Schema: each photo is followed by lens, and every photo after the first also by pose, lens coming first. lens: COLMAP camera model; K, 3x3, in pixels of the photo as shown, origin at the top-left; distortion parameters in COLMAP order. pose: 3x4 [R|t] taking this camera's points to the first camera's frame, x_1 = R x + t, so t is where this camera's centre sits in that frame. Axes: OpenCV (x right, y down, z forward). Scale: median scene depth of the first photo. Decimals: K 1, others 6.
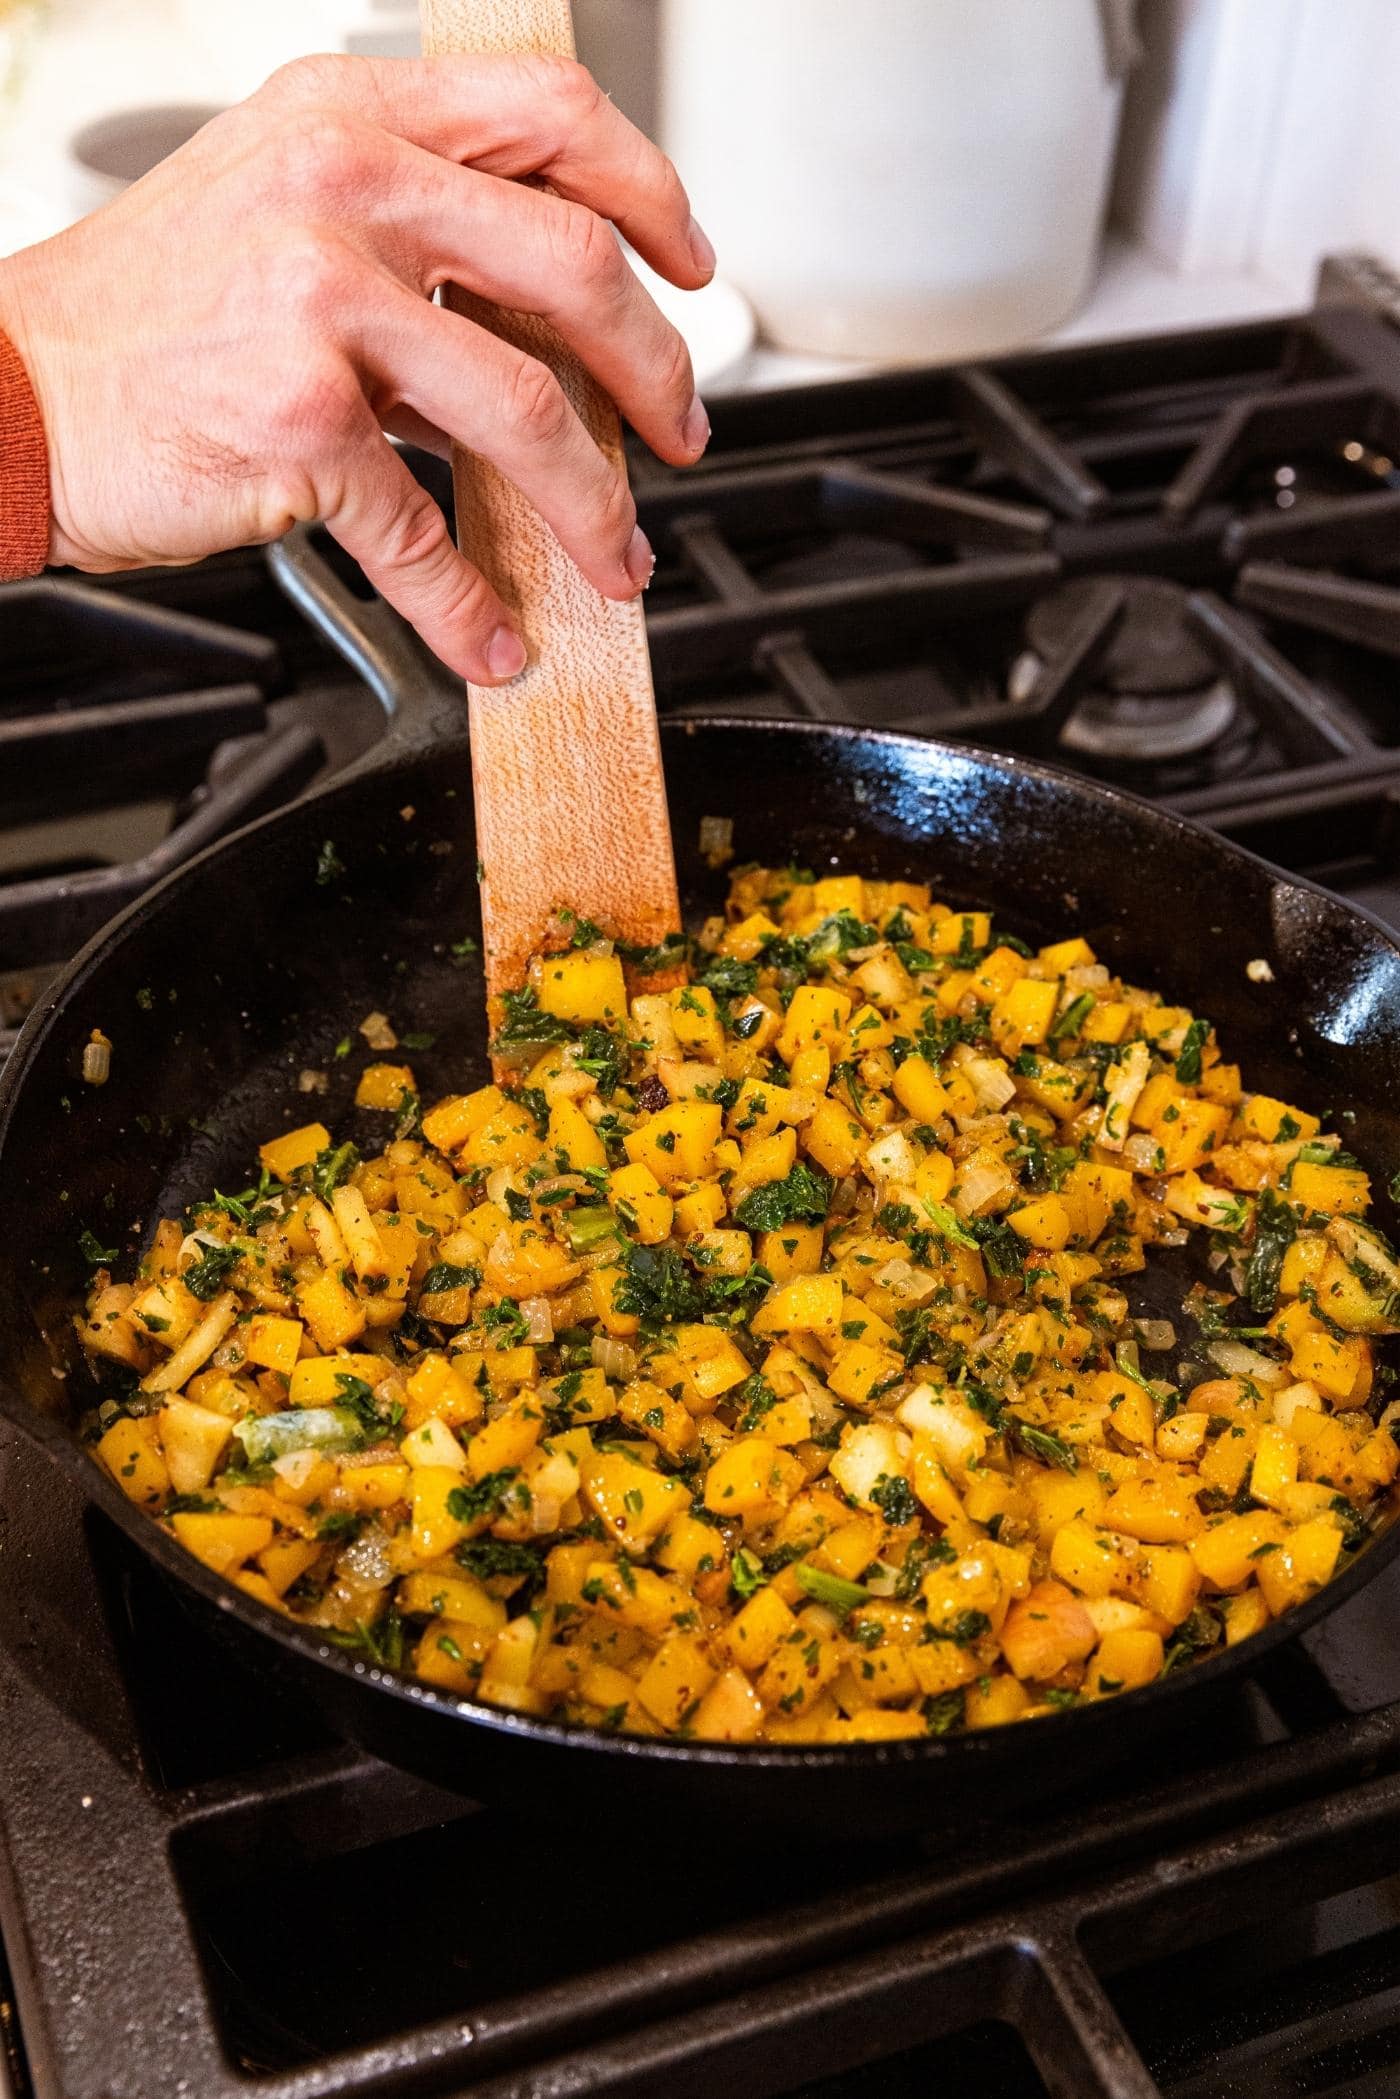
lens RADIAL K [[2548.0, 0, 733.7], [0, 2548.0, 1011.0], [0, 0, 1]] dist [0.011994, -0.019814]
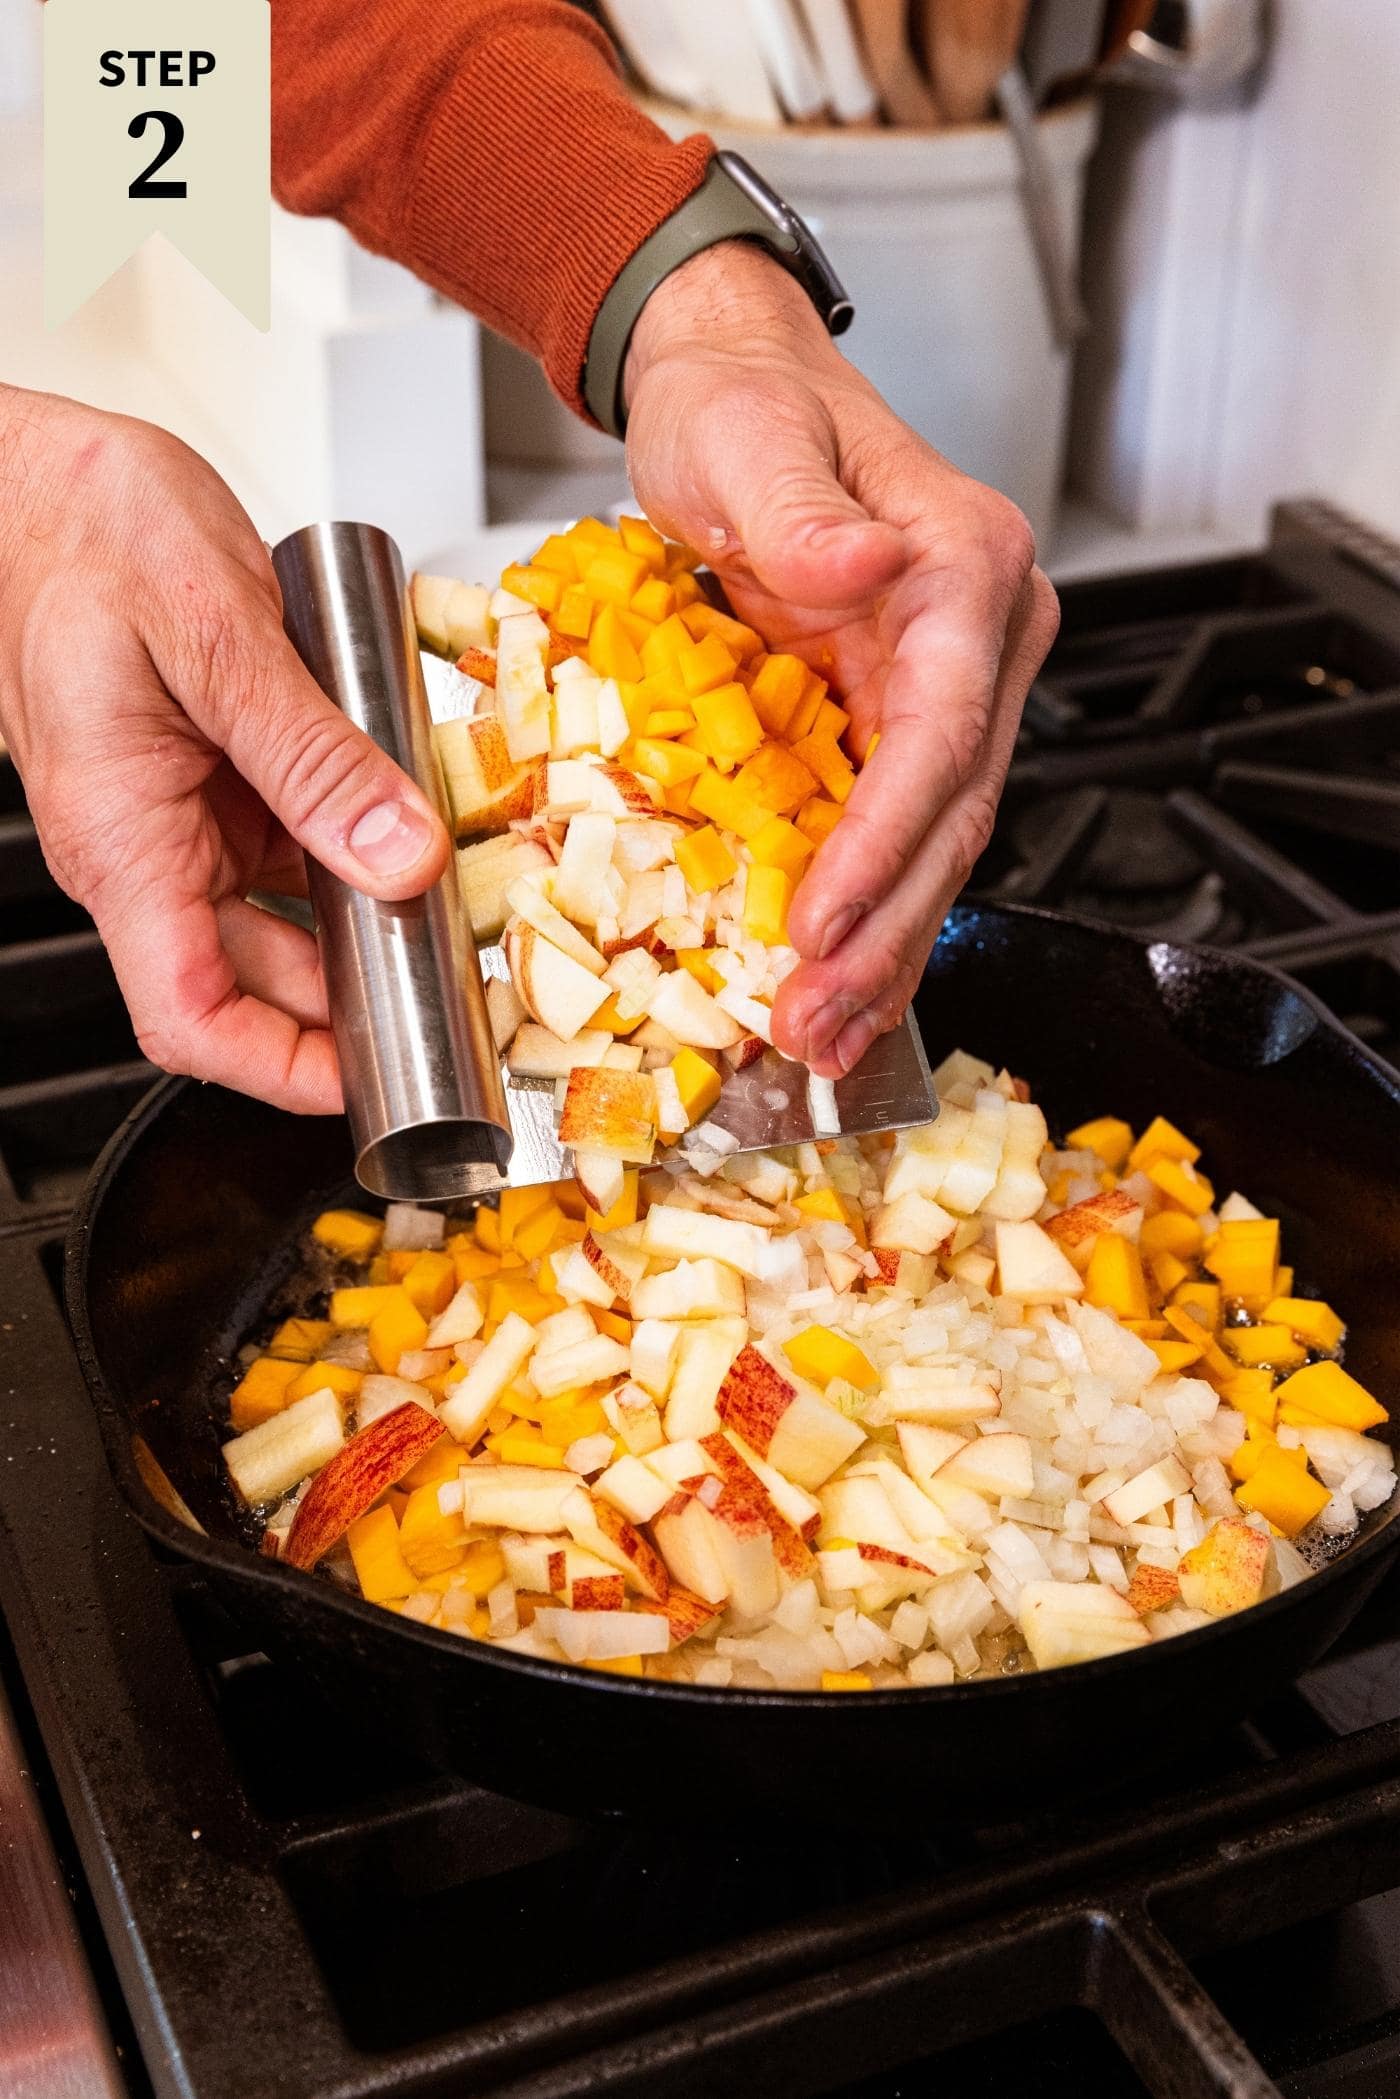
lens RADIAL K [[2944.3, 0, 703.9], [0, 2944.3, 983.7], [0, 0, 1]] dist [0.028519, -0.054311]
pose [[0.999043, -0.041057, 0.015073, -0.038368], [0.043132, 0.981977, -0.184015, 0.154511], [-0.007246, 0.184489, 0.982808, -0.198918]]
